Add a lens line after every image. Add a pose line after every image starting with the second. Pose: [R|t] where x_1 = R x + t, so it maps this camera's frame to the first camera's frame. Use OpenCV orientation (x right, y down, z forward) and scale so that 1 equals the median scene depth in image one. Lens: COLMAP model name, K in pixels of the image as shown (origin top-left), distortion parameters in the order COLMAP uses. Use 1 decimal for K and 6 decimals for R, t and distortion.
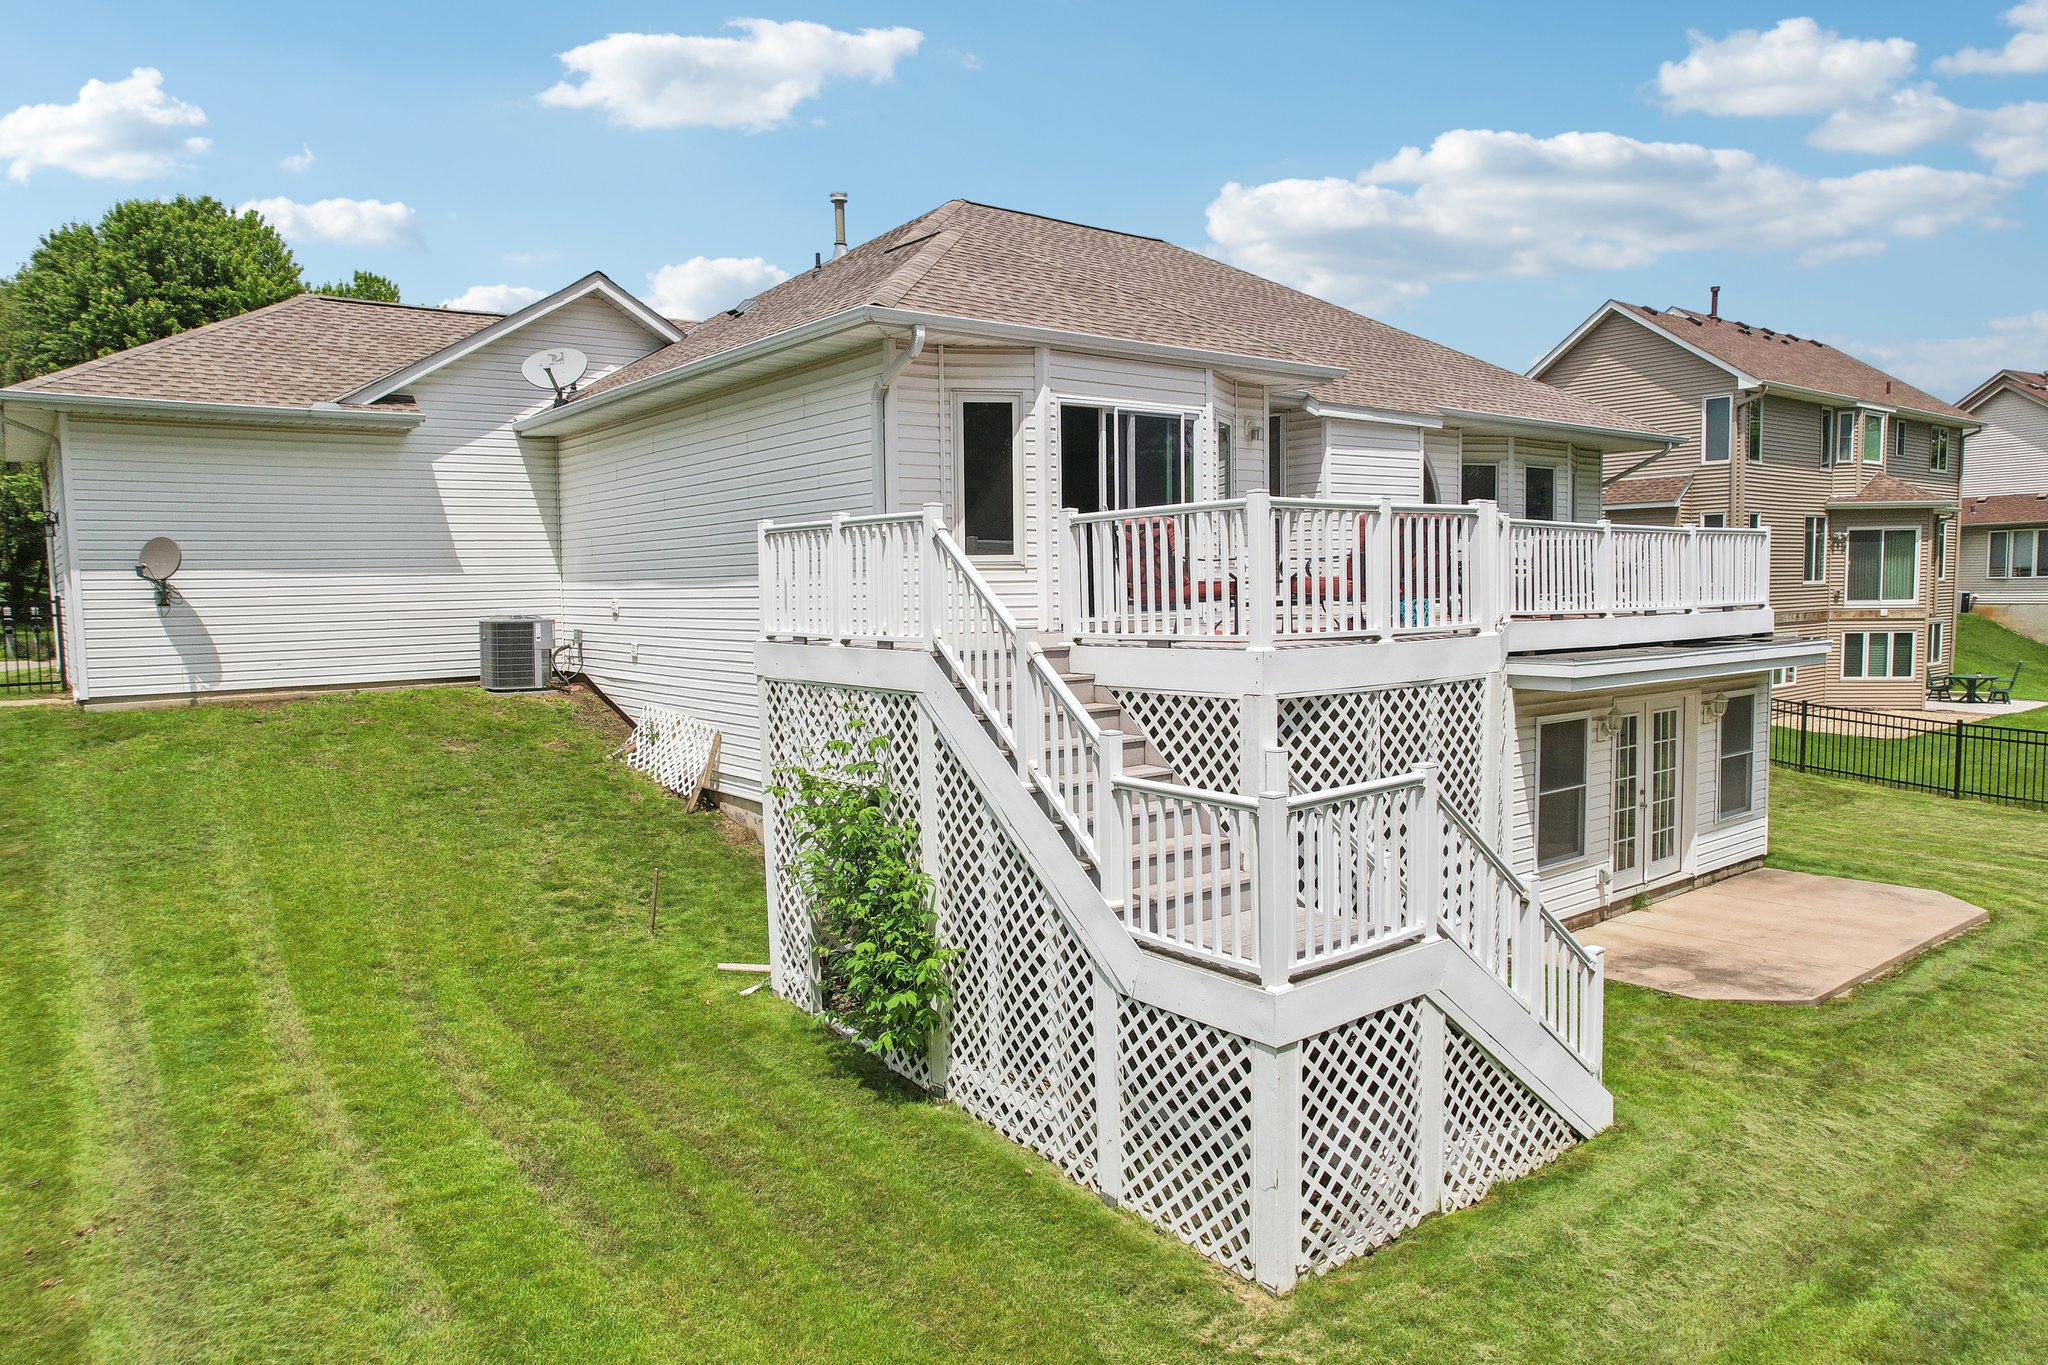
lens RADIAL K [[1303.5, 0, 1023.5], [0, 1303.5, 746.2], [0, 0, 1]] dist [-0.041258, 0.001047]
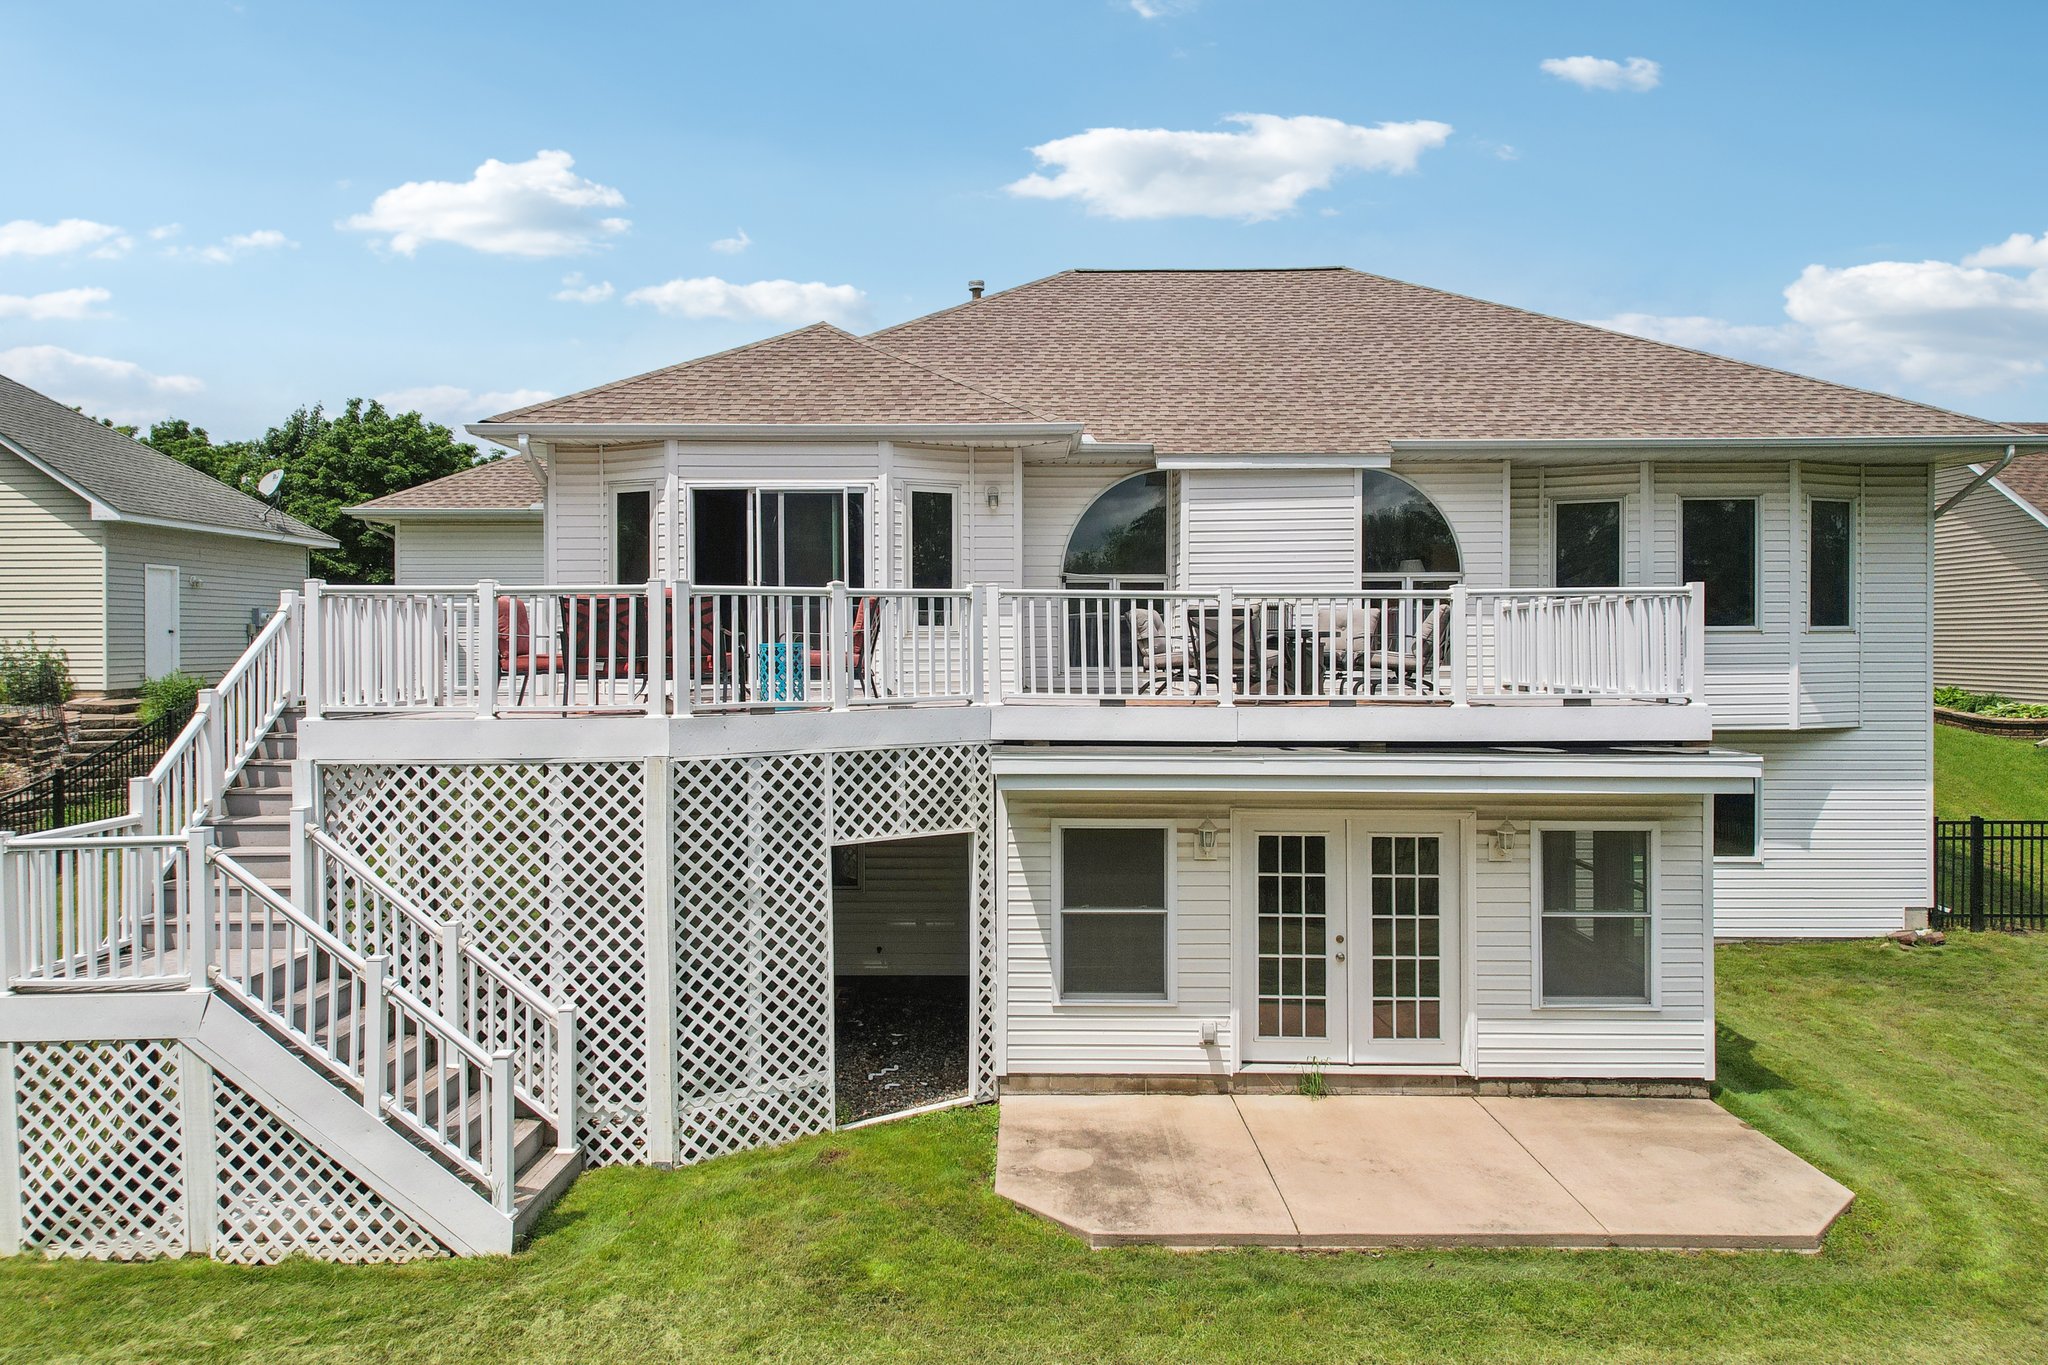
lens RADIAL K [[1282.1, 0, 1024.0], [0, 1282.1, 682.5], [0, 0, 1]] dist [0.002359, 0.000698]
pose [[0.790618, 0.036202, -0.611239, 0.896421], [-0.086484, 0.994846, -0.052942, -0.065964], [0.606172, 0.094719, 0.789673, 0.321895]]
